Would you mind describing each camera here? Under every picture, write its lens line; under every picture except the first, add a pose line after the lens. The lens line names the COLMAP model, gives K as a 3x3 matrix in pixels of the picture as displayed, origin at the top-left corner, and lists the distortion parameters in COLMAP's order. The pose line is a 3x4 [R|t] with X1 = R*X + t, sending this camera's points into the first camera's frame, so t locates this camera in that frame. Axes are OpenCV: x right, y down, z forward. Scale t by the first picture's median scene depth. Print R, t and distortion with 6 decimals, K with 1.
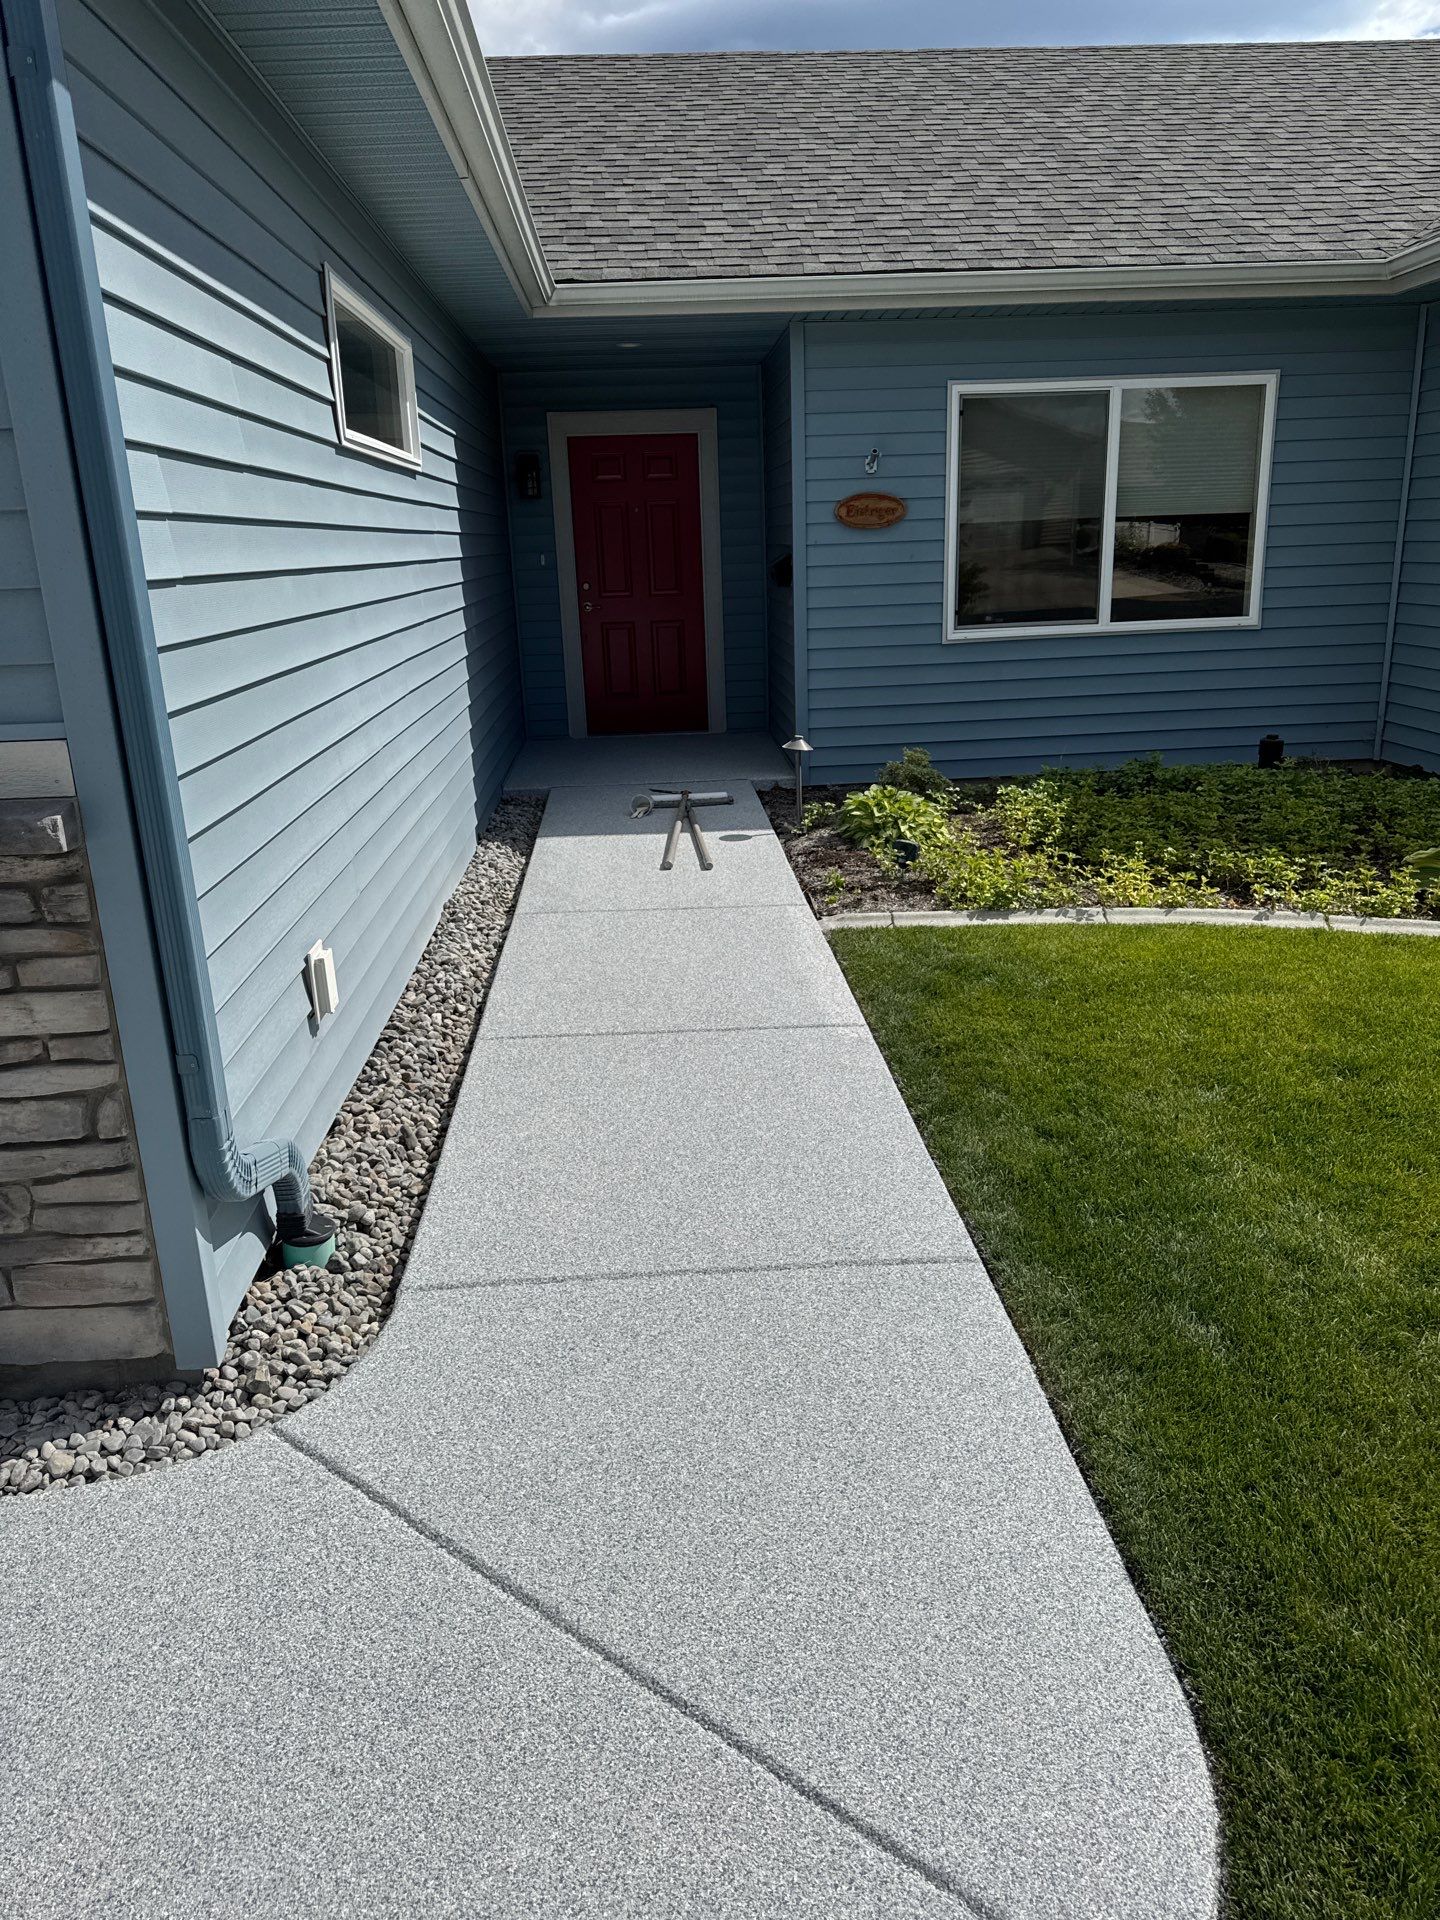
lens RADIAL K [[1352.0, 0, 717.7], [0, 1352.0, 937.0], [0, 0, 1]] dist [0.086456, -0.124921]
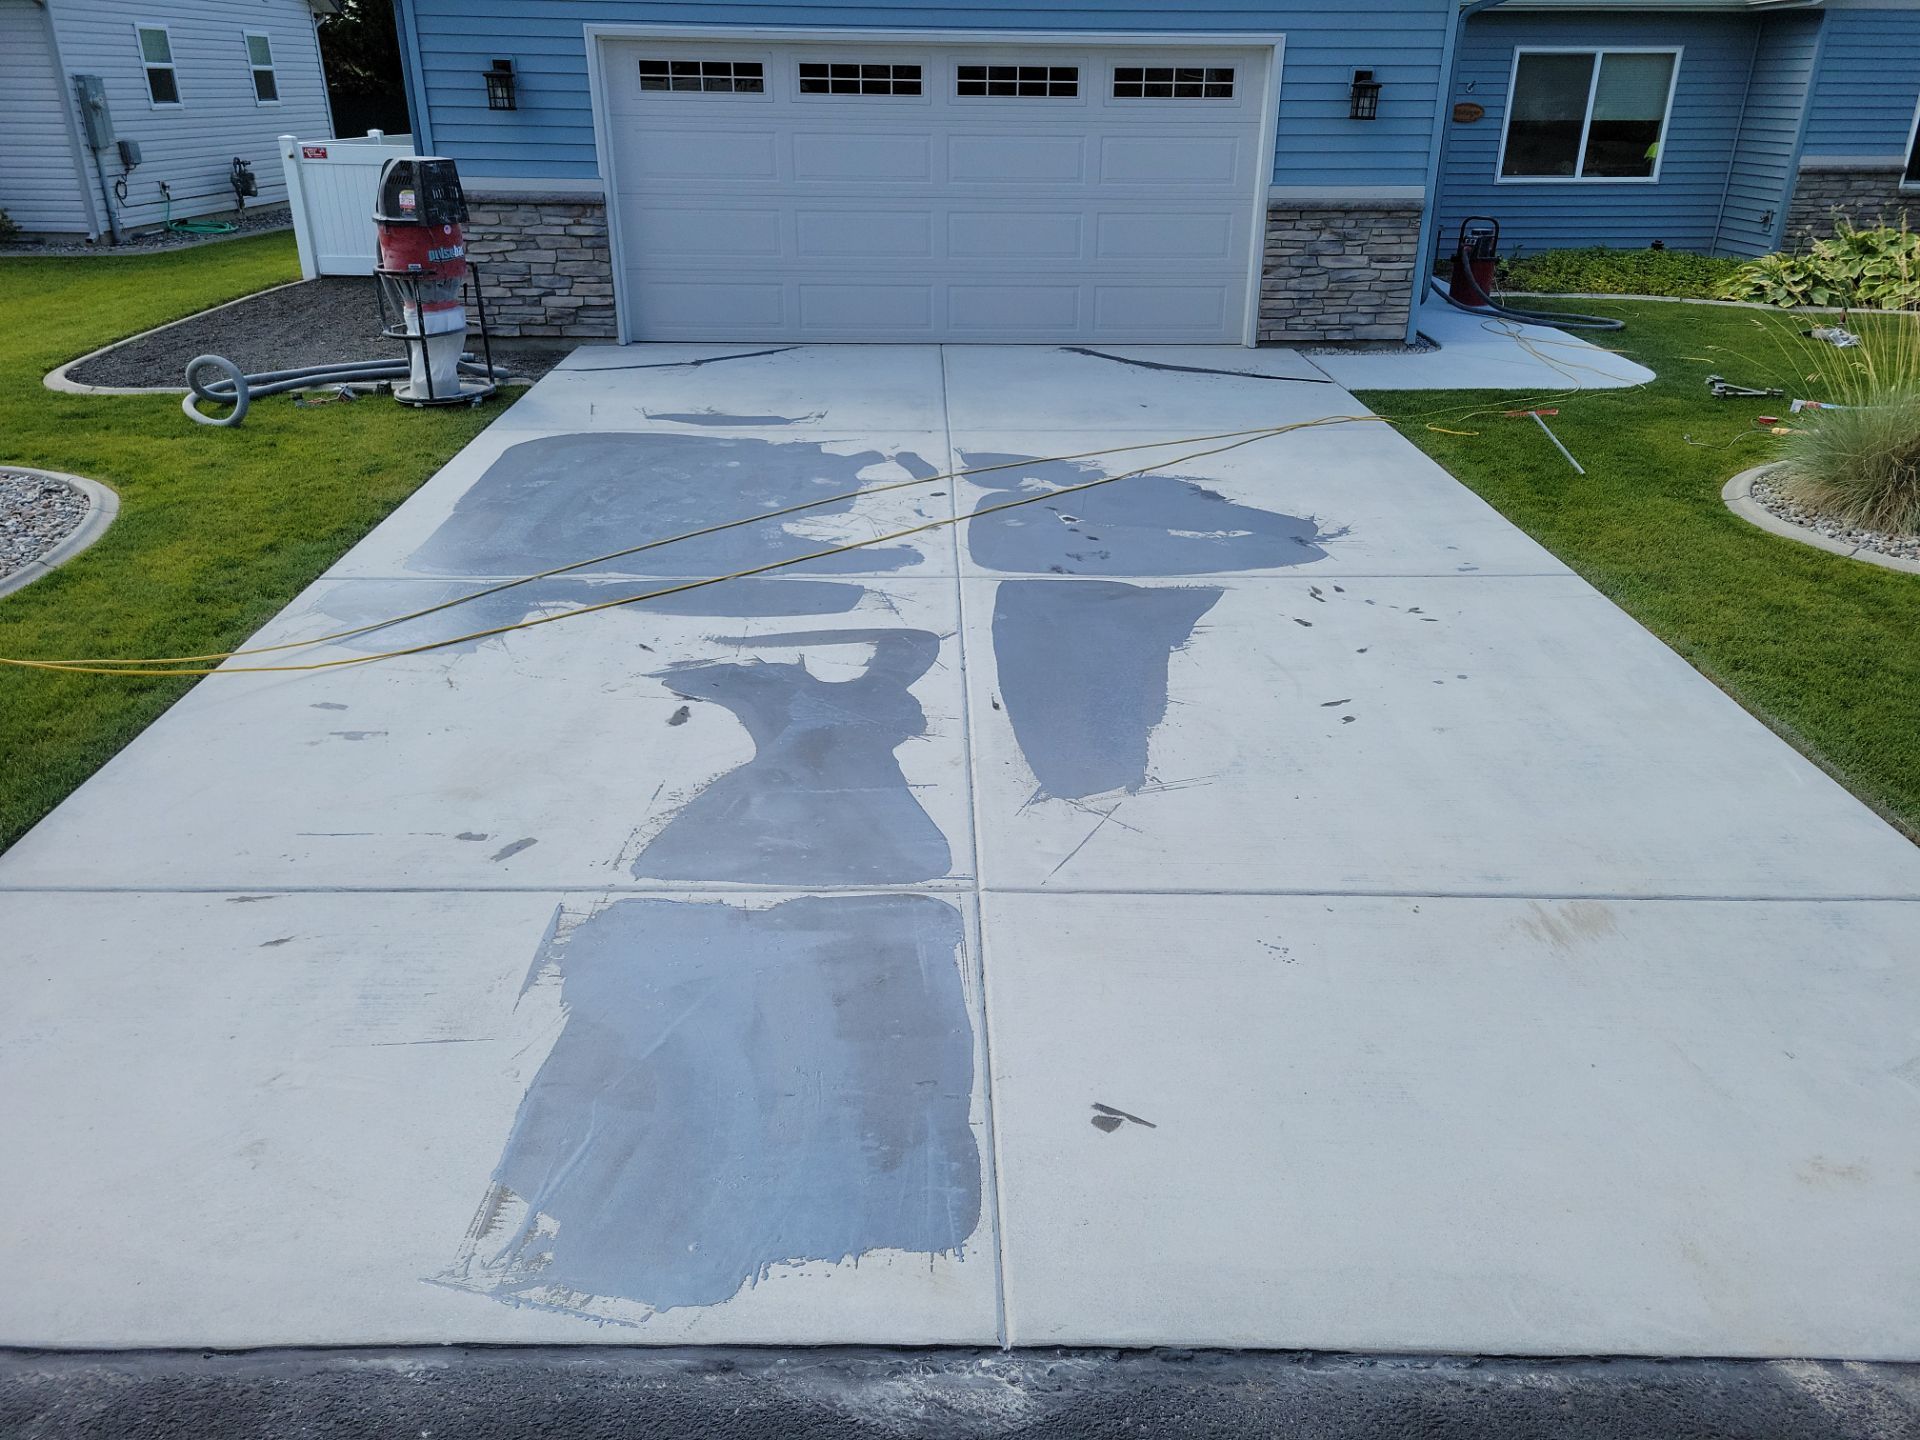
lens RADIAL K [[1429.9, 0, 983.4], [0, 1429.9, 715.7], [0, 0, 1]] dist [0.075758, -0.061684]
pose [[0.998874, 0.047422, 0.001078, -0.809533], [-0.047162, 0.990462, 0.129464, 0.460514], [0.005072, -0.129369, 0.991584, -1.769126]]
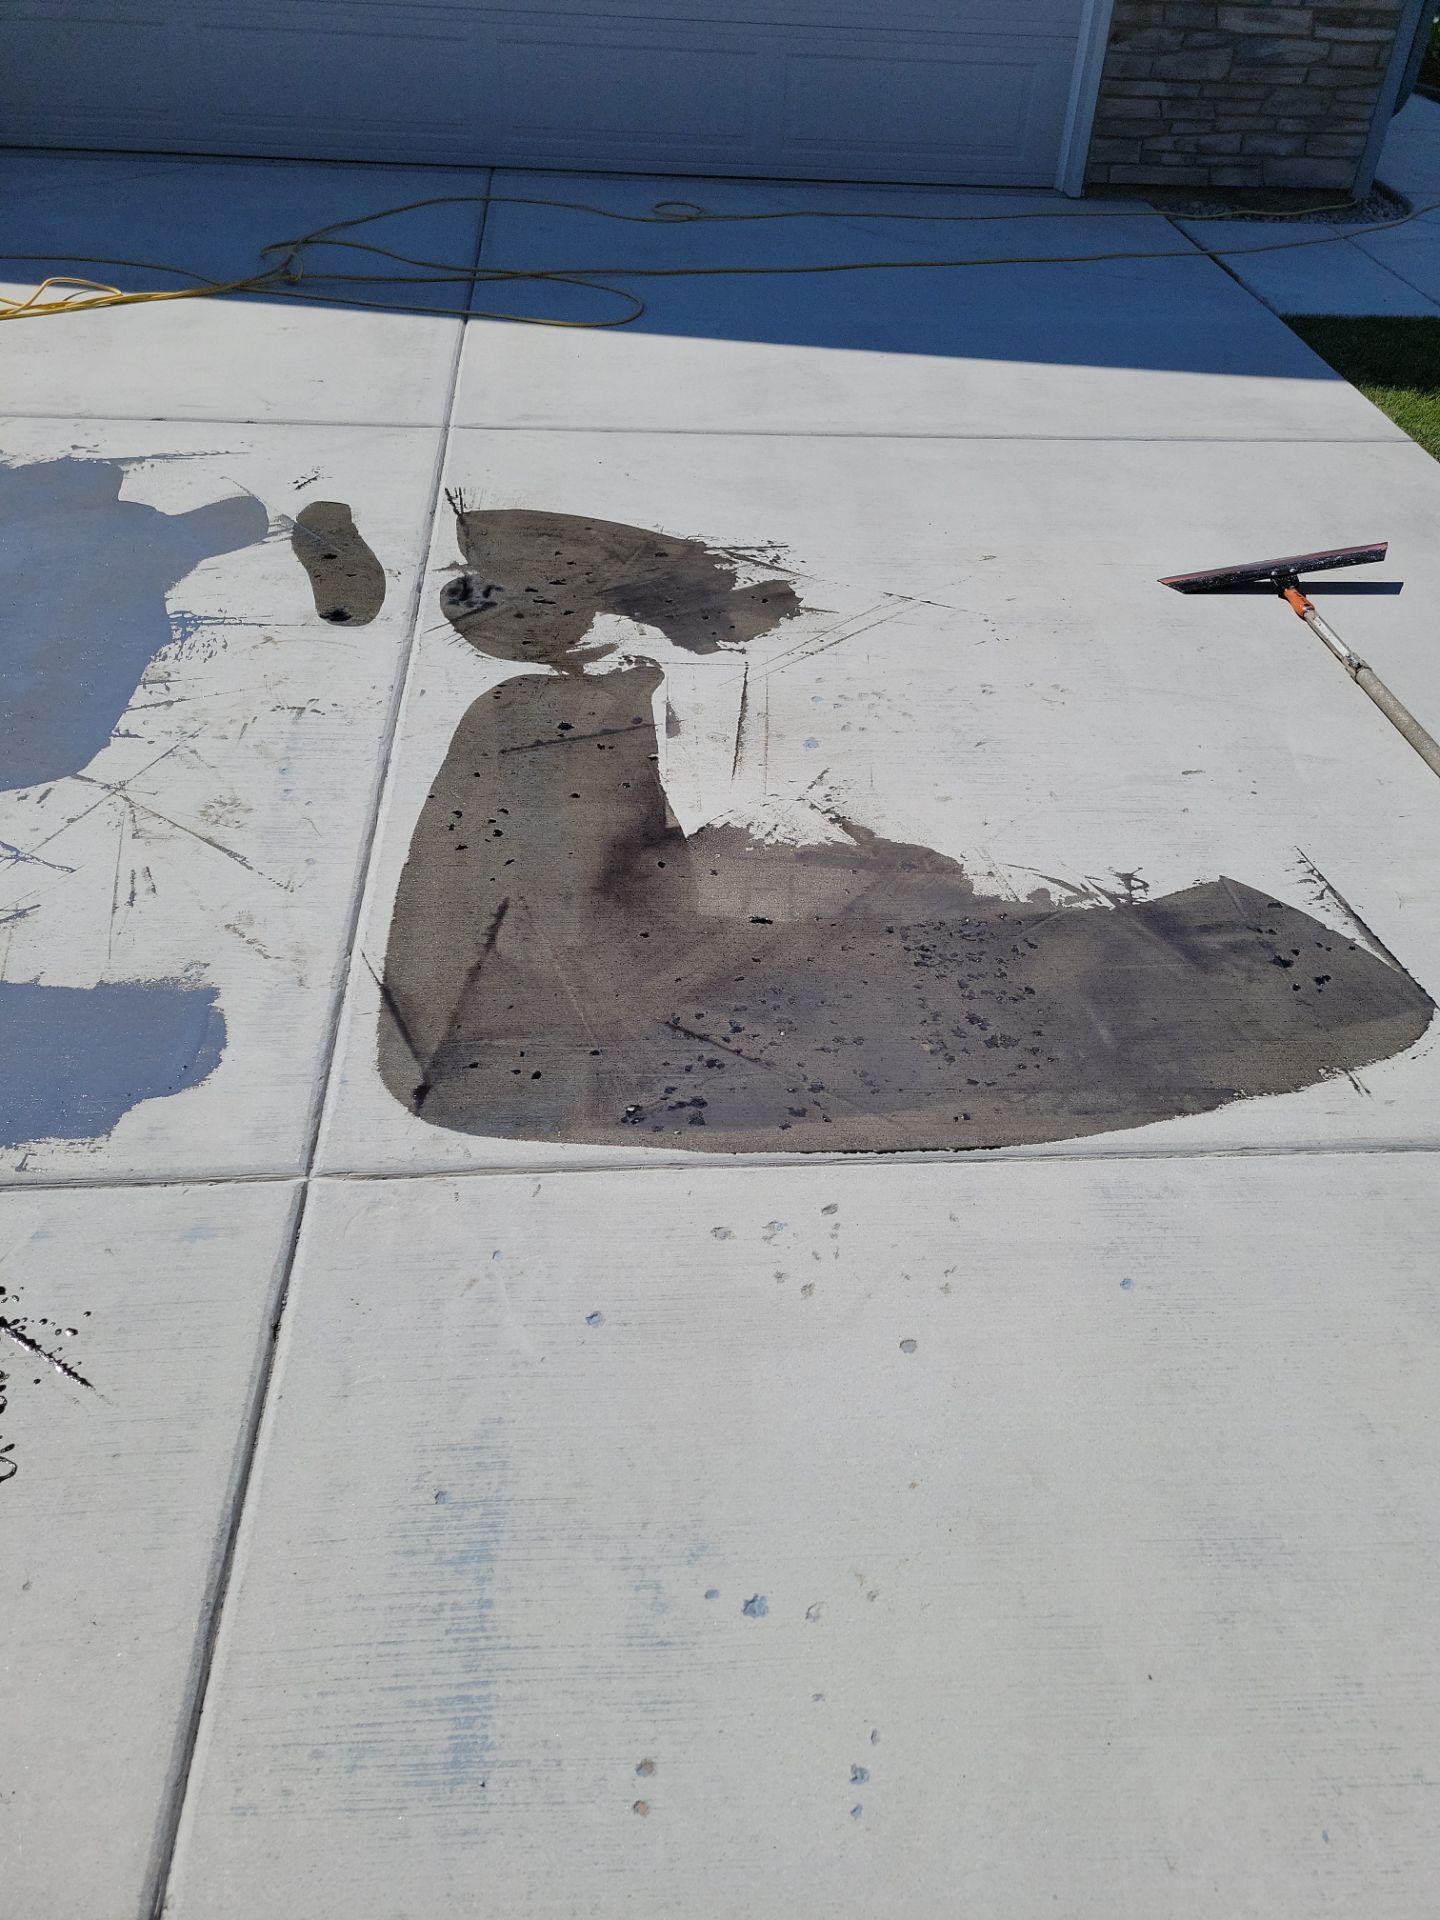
lens RADIAL K [[1428.1, 0, 757.0], [0, 1428.1, 973.4], [0, 0, 1]] dist [0.069635, -0.051926]
pose [[0.996021, 0.043983, 0.077512, -0.749379], [-0.071363, 0.914595, 0.398023, 0.296433], [-0.053386, -0.401971, 0.914095, -0.852690]]
